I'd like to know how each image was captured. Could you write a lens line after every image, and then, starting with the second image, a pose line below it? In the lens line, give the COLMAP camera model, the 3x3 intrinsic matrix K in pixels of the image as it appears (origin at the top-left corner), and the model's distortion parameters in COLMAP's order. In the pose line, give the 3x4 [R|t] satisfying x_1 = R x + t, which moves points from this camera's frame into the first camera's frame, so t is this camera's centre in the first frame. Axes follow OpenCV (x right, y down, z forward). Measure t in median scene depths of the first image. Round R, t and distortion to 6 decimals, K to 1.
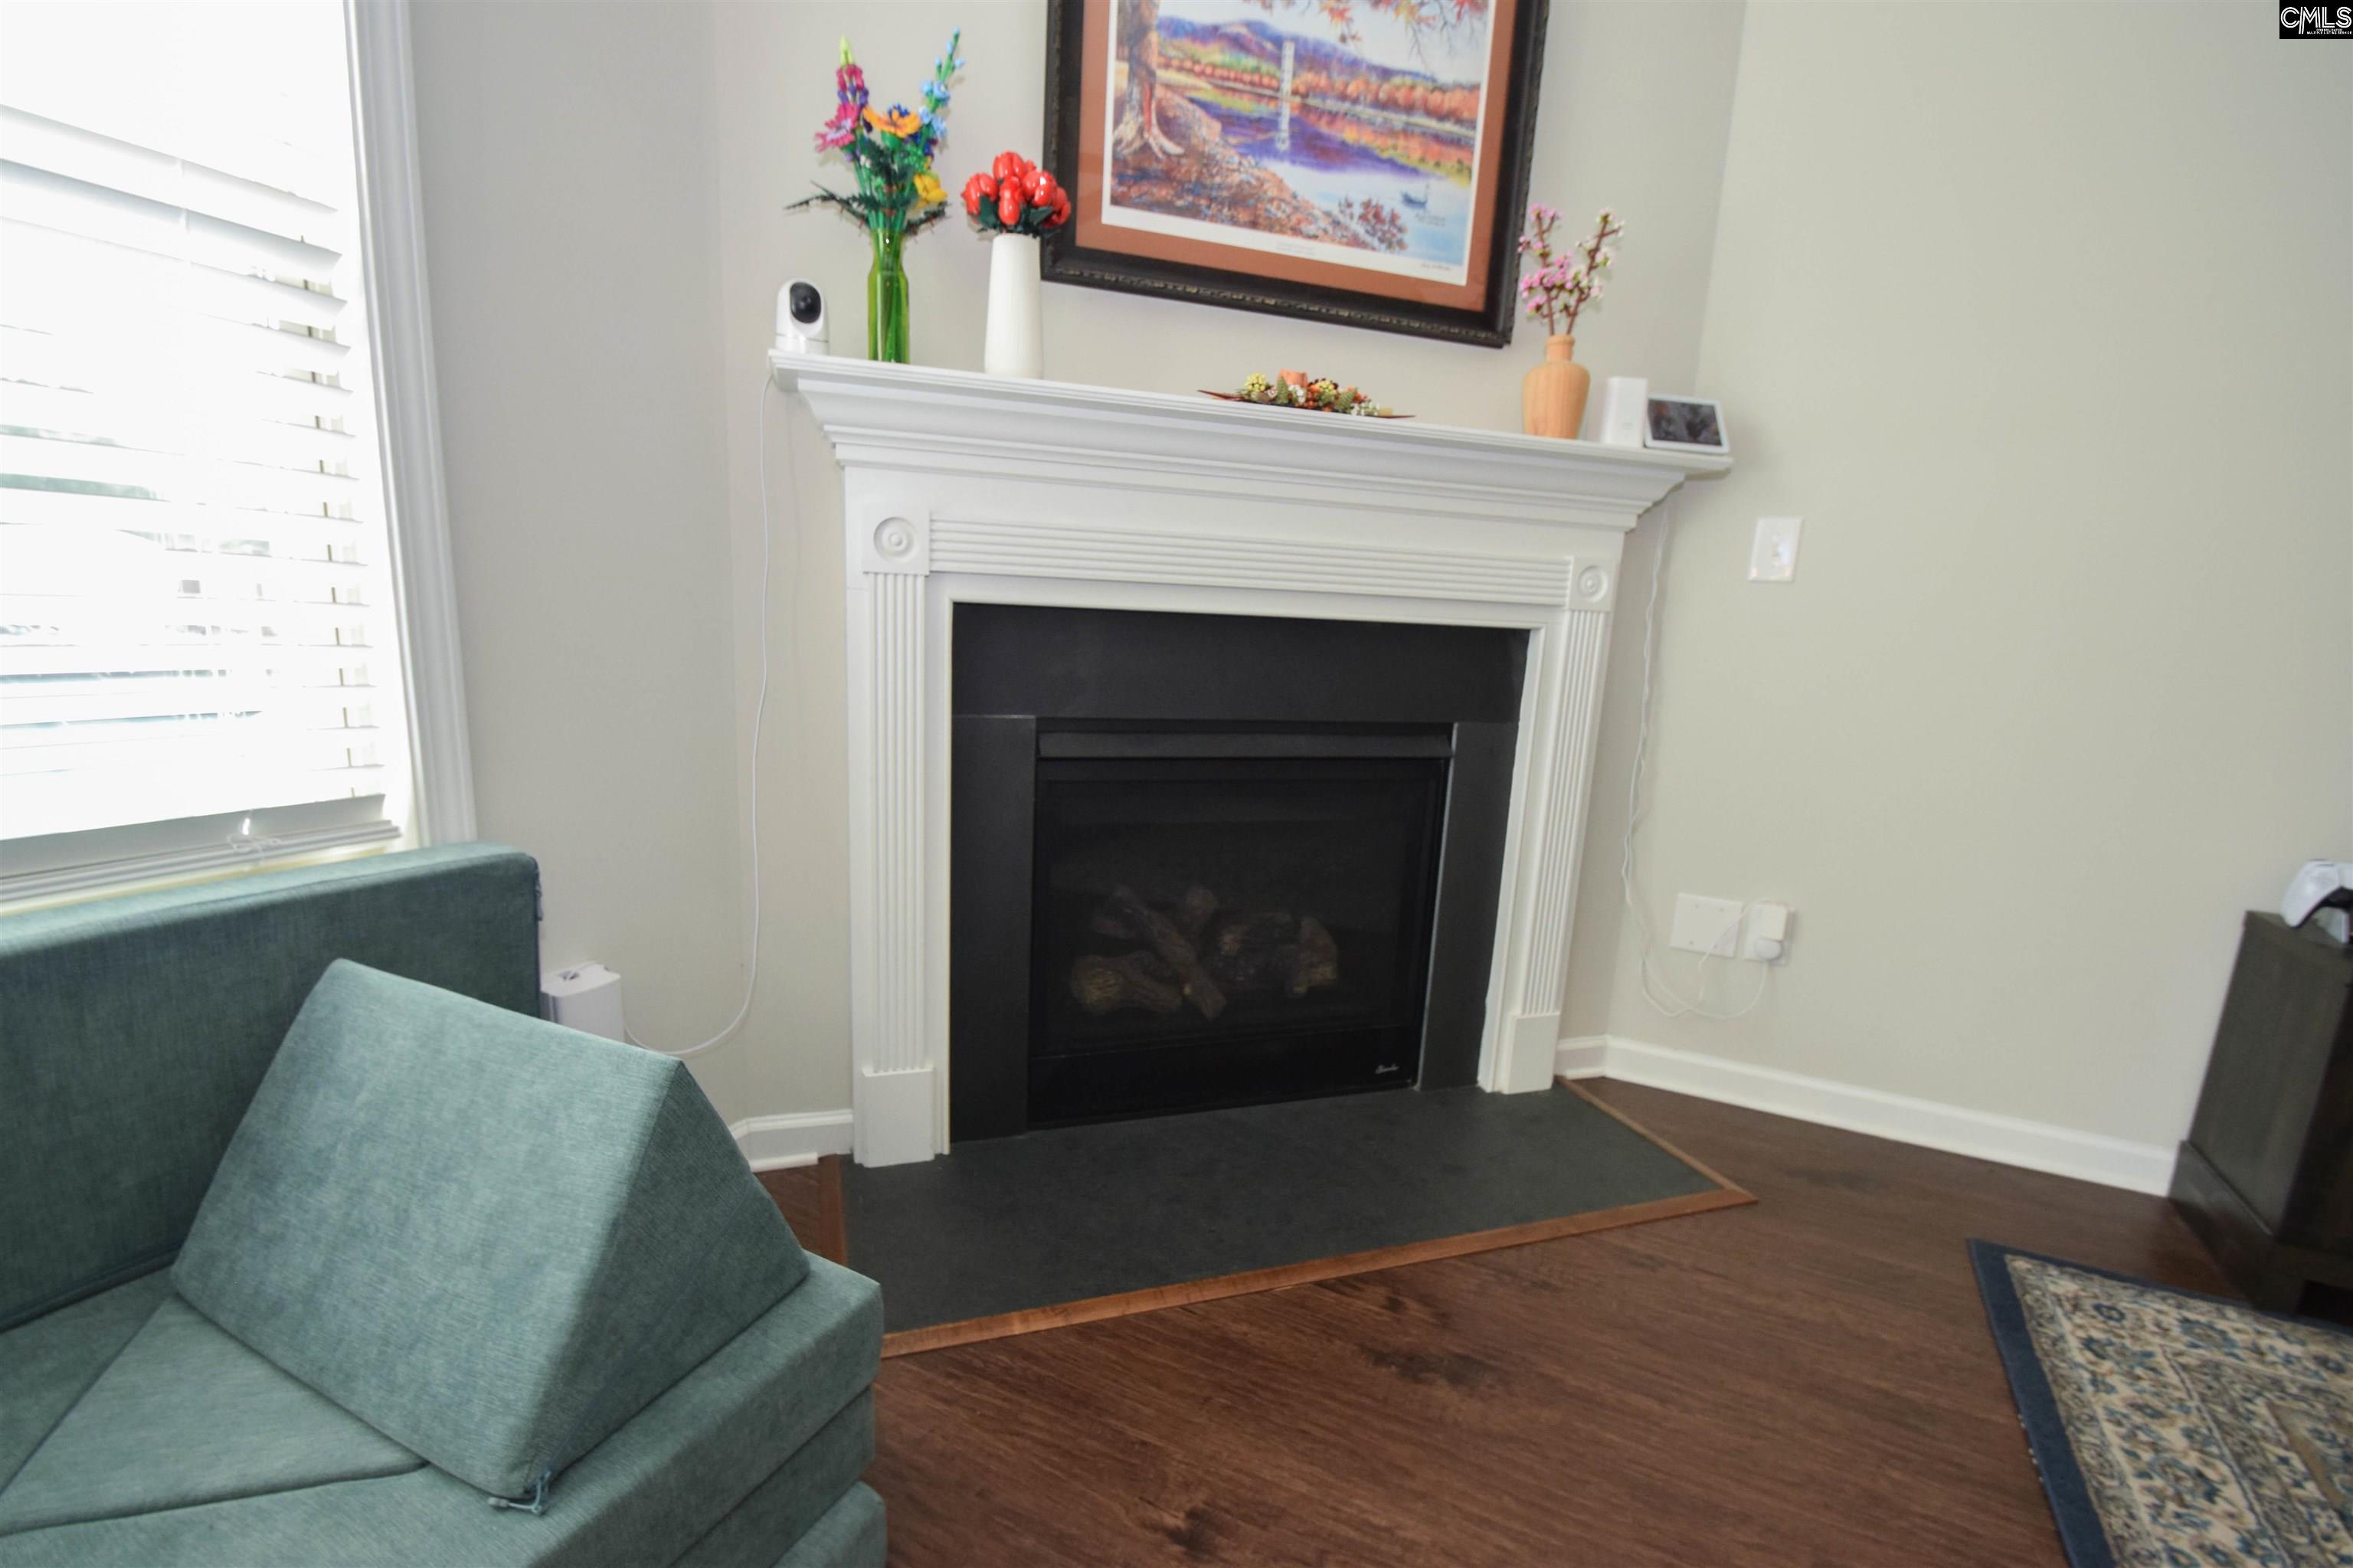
lens RADIAL K [[1034.5, 0, 1160.8], [0, 1034.5, 817.9], [0, 0, 1]] dist [0.003919, -0.008987]
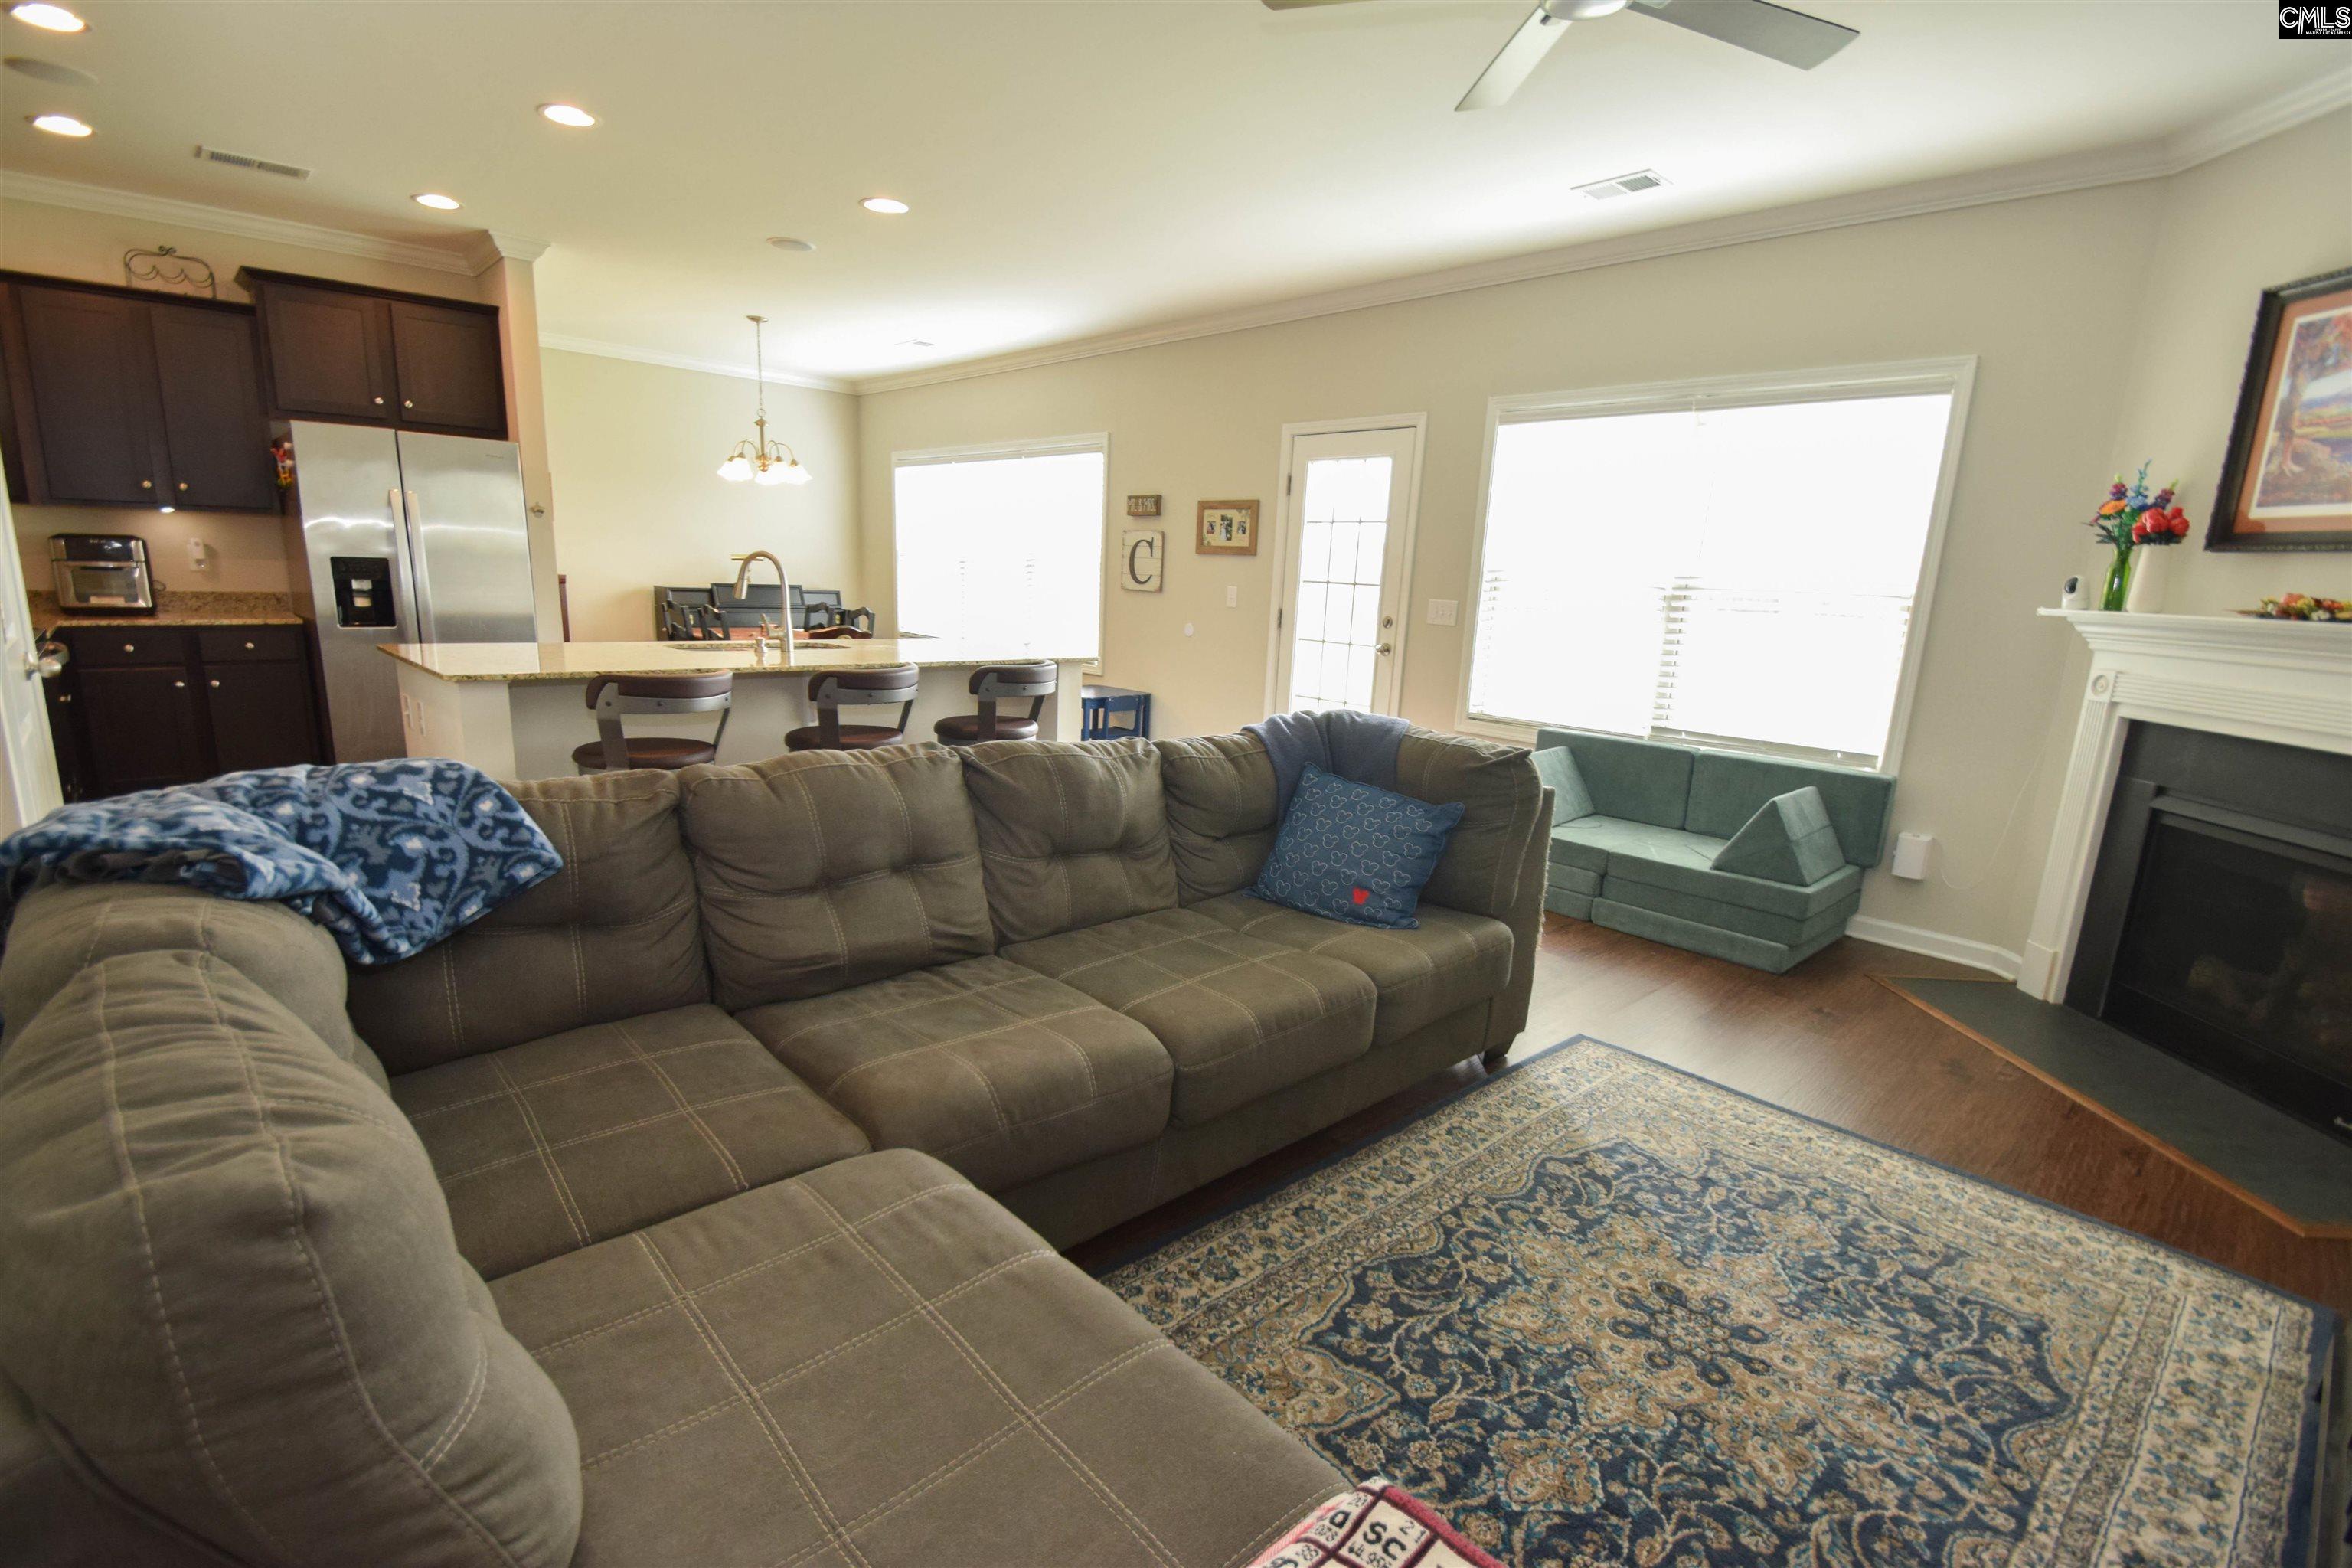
lens RADIAL K [[1089.5, 0, 1140.9], [0, 1089.5, 820.3], [0, 0, 1]] dist [0.002627, -0.011863]
pose [[-0.338534, 0.155213, -0.928064, 2.288258], [-0.235985, 0.940775, 0.243420, -0.082748], [0.910882, 0.301415, -0.281857, -0.057173]]
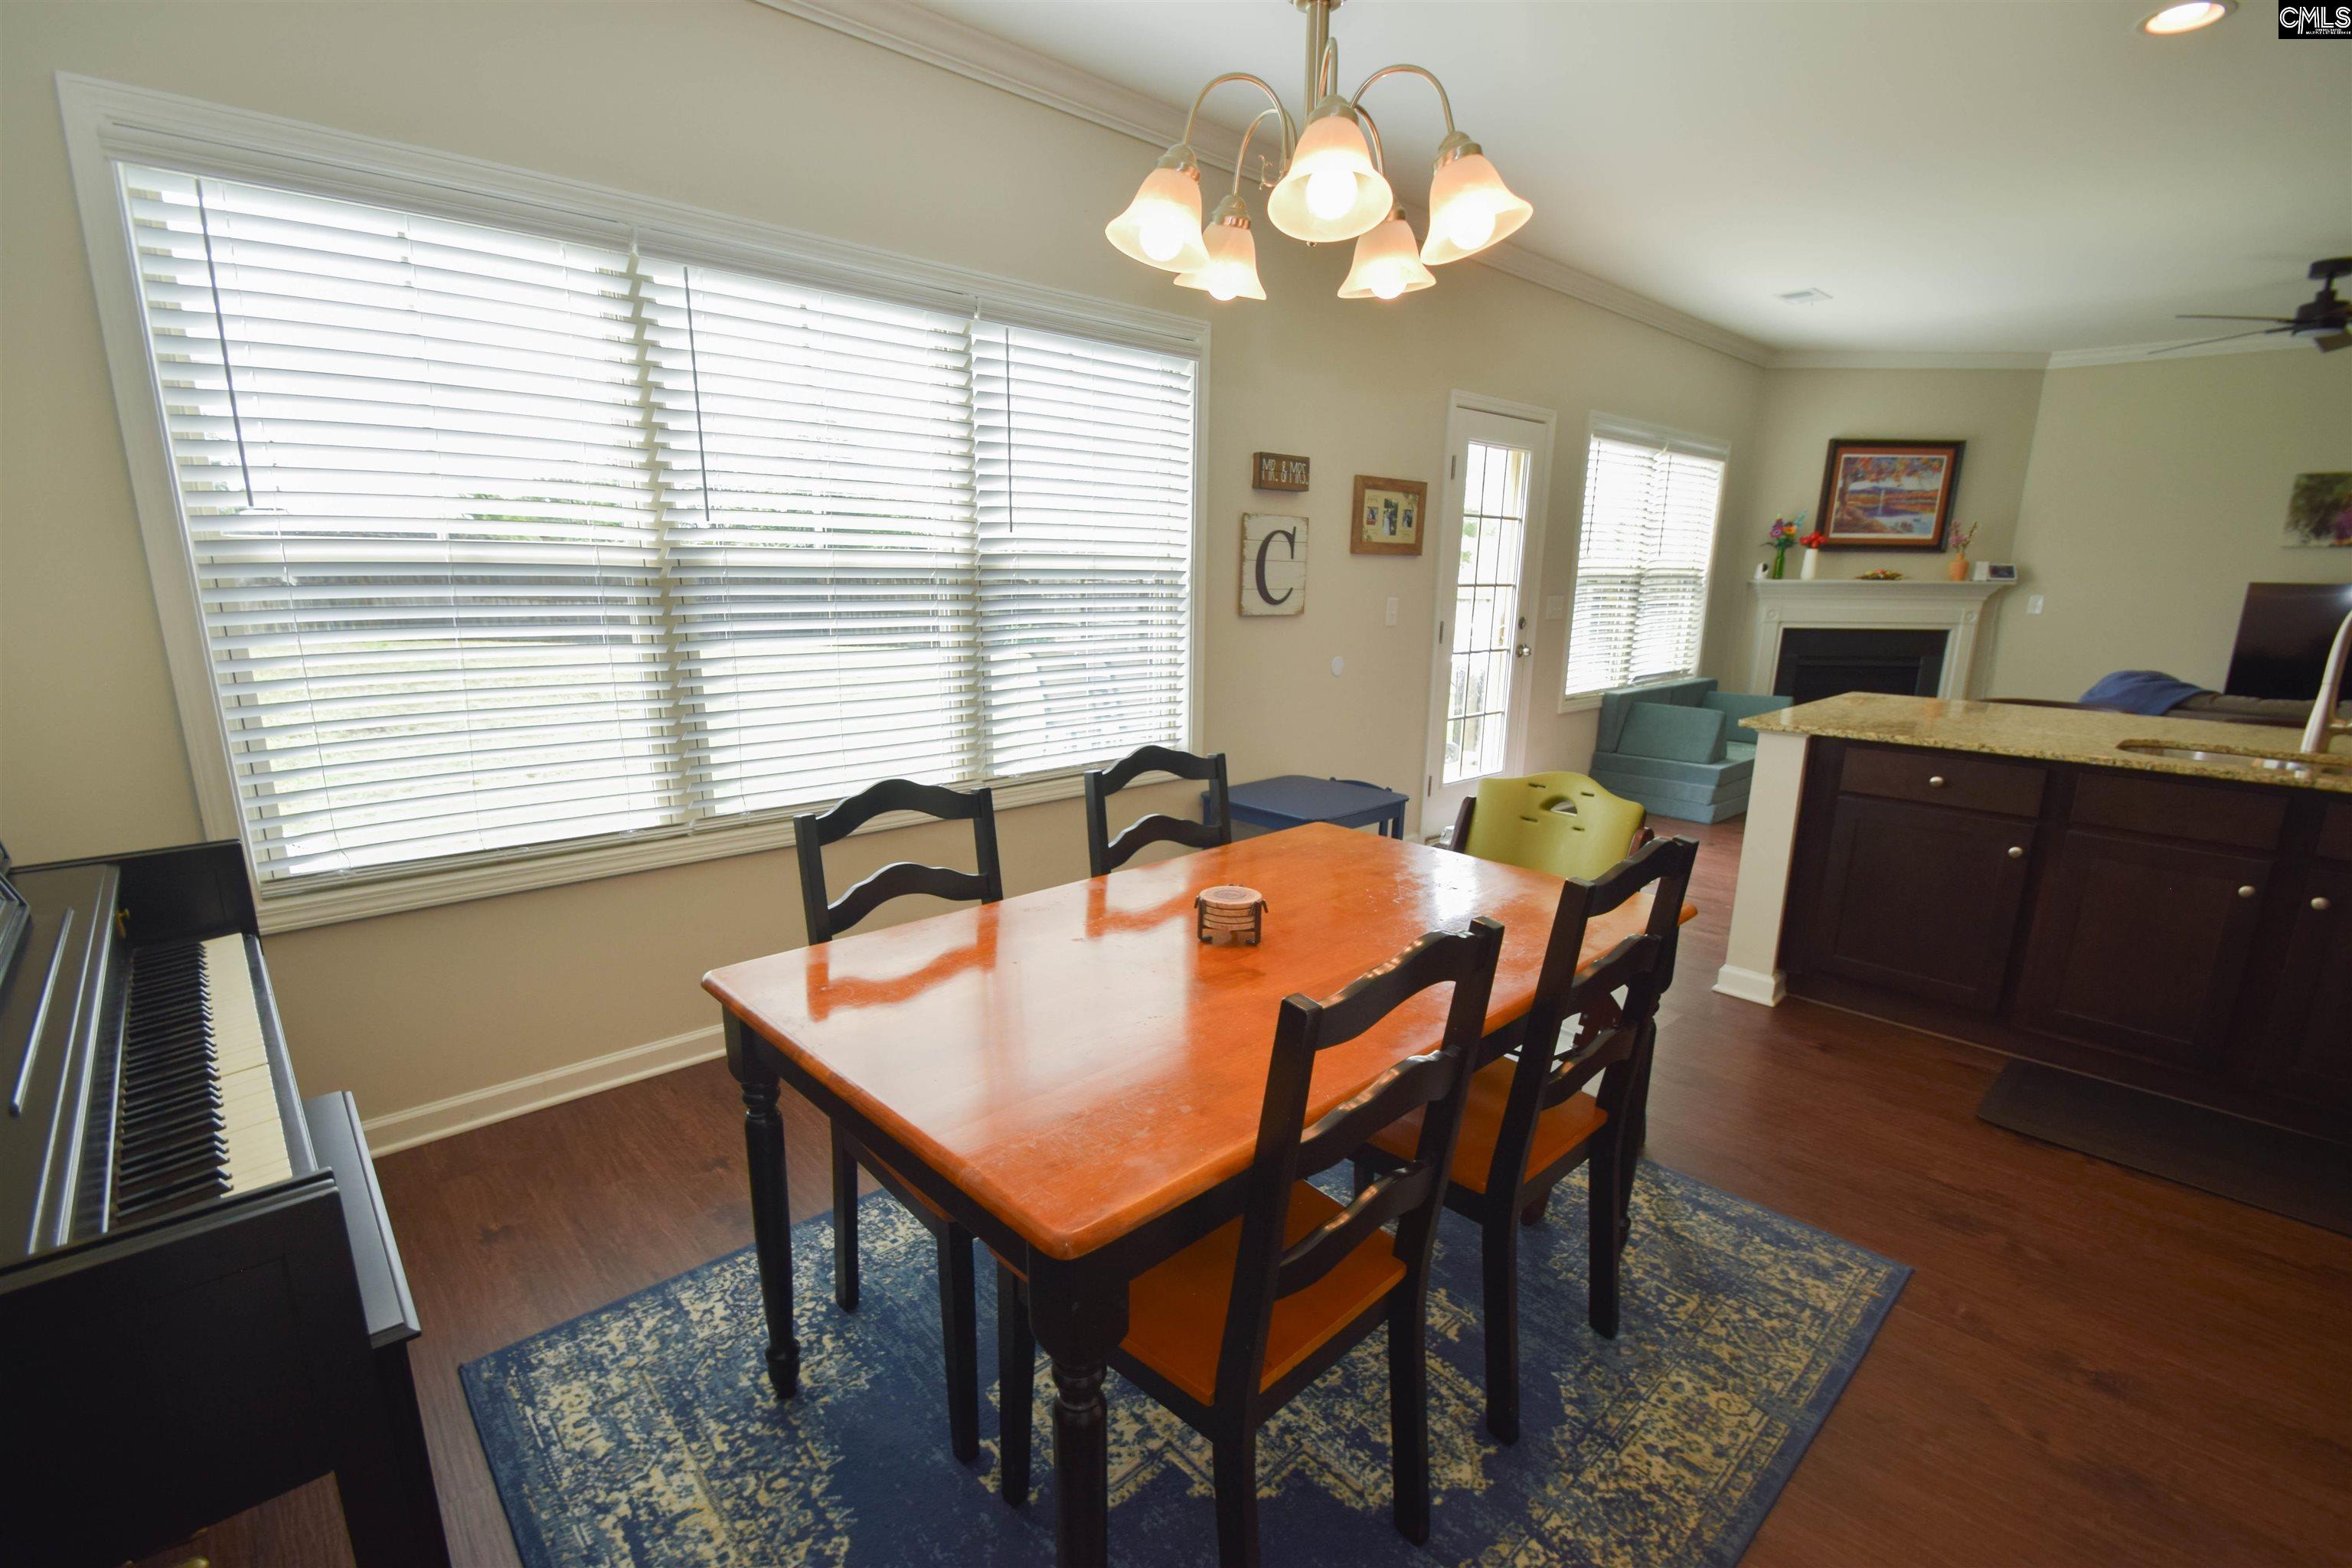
lens RADIAL K [[1034.0, 0, 1170.8], [0, 1034.0, 806.0], [0, 0, 1]] dist [0.003919, -0.008987]
pose [[0.937756, 0.043817, -0.344519, -1.031479], [-0.035664, 0.998914, 0.029970, 0.468884], [0.345459, -0.015818, 0.938301, -3.739638]]
